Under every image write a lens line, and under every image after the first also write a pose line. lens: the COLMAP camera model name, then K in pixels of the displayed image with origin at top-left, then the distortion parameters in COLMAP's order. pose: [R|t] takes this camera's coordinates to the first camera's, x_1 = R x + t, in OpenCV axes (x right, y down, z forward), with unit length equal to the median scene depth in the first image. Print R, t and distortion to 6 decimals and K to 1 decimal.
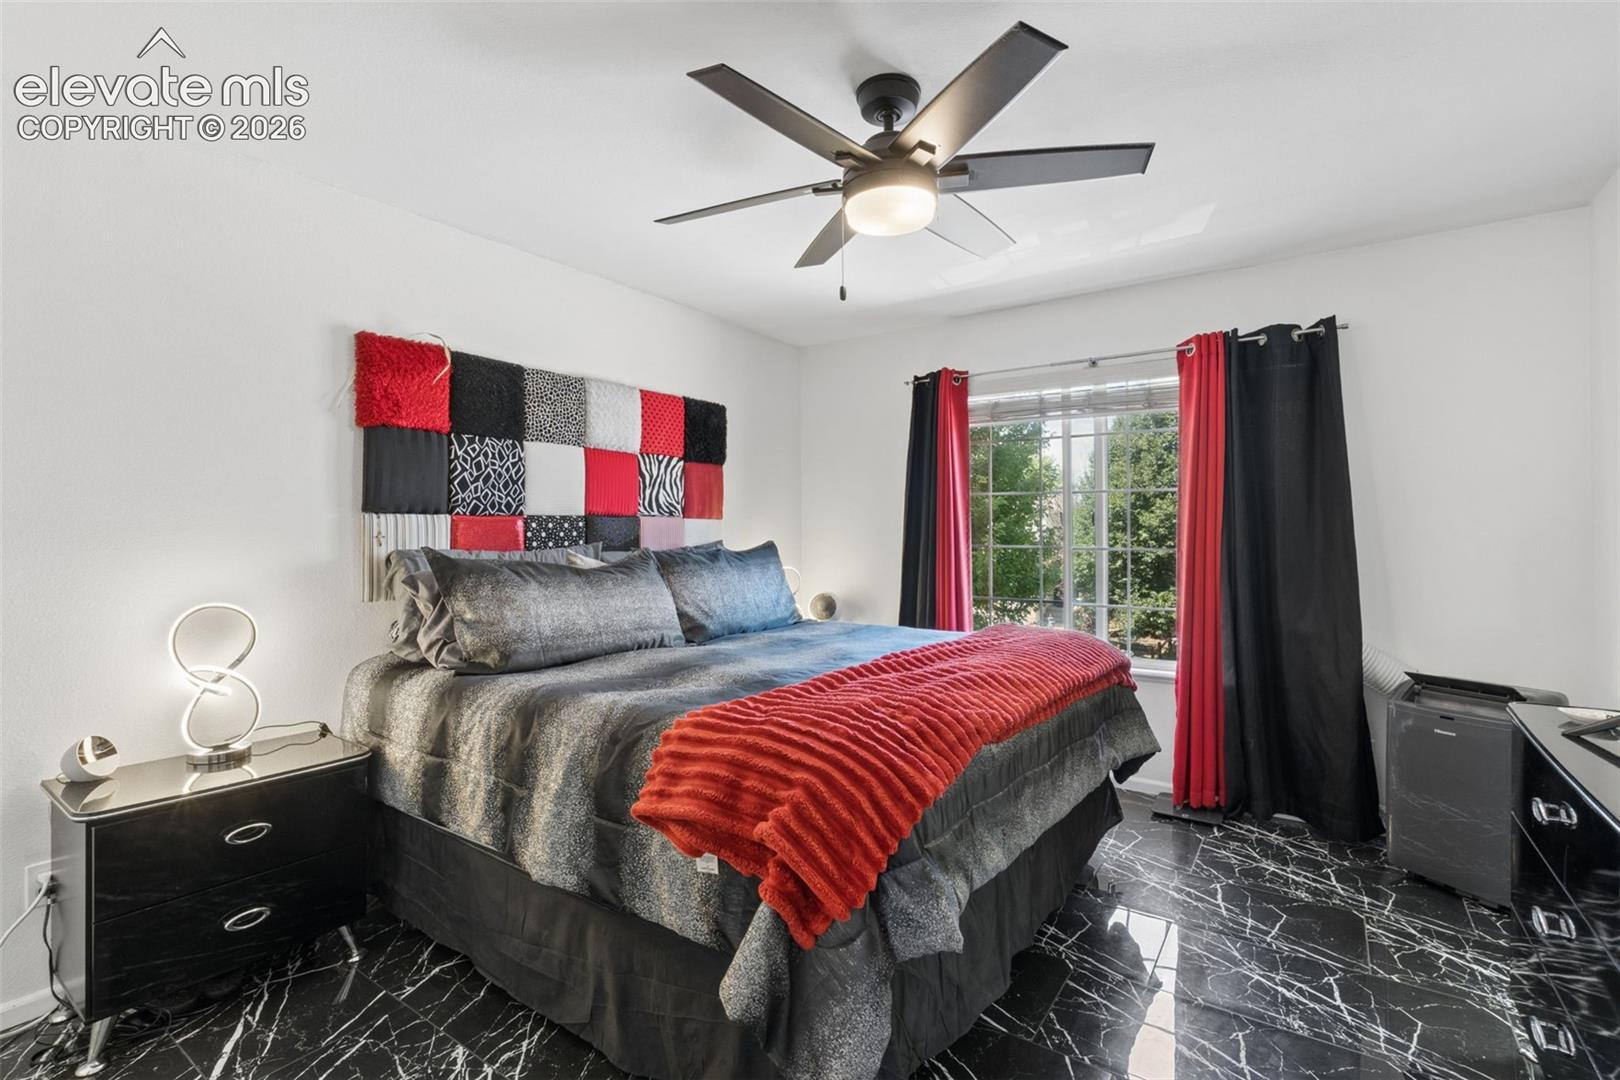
lens RADIAL K [[734.5, 0, 810.0], [0, 734.5, 540.0], [0, 0, 1]] dist [-0.014546, 0.000870]
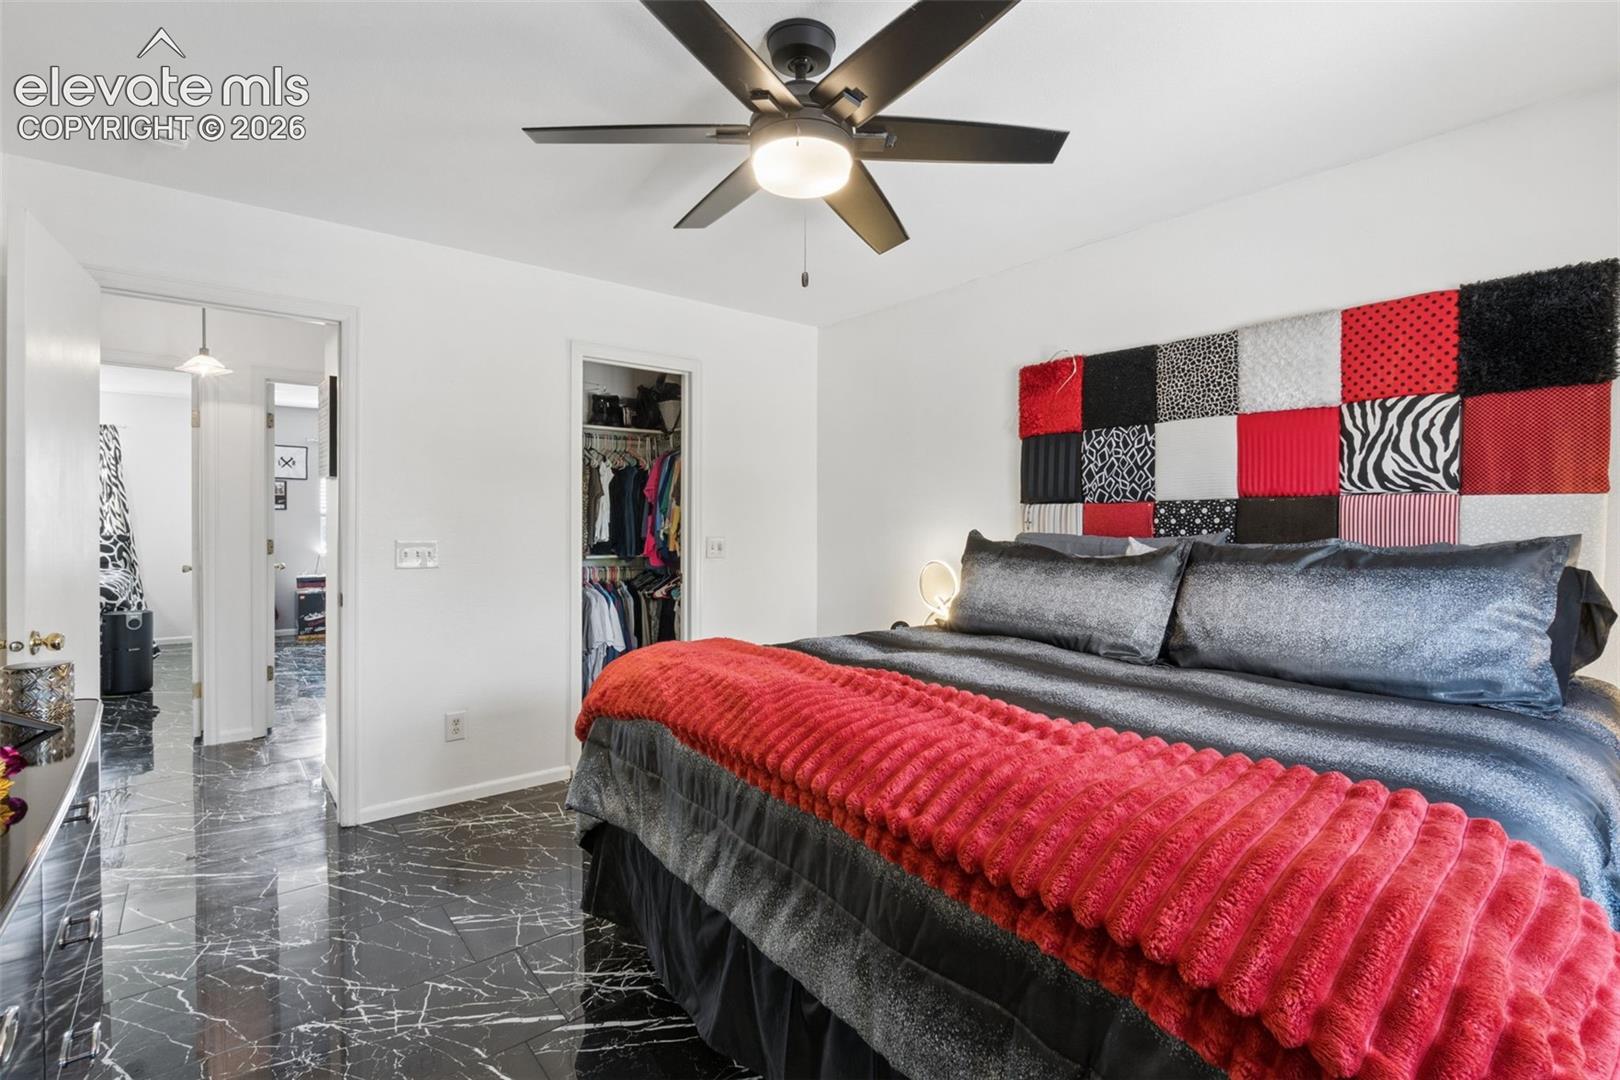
lens RADIAL K [[734.5, 0, 810.0], [0, 734.5, 540.0], [0, 0, 1]] dist [-0.014546, 0.000870]
pose [[-0.255166, 0.026265, -0.966541, 0.647573], [-0.010863, 0.999490, 0.030028, -0.006696], [0.966836, 0.018162, -0.254750, 0.805979]]
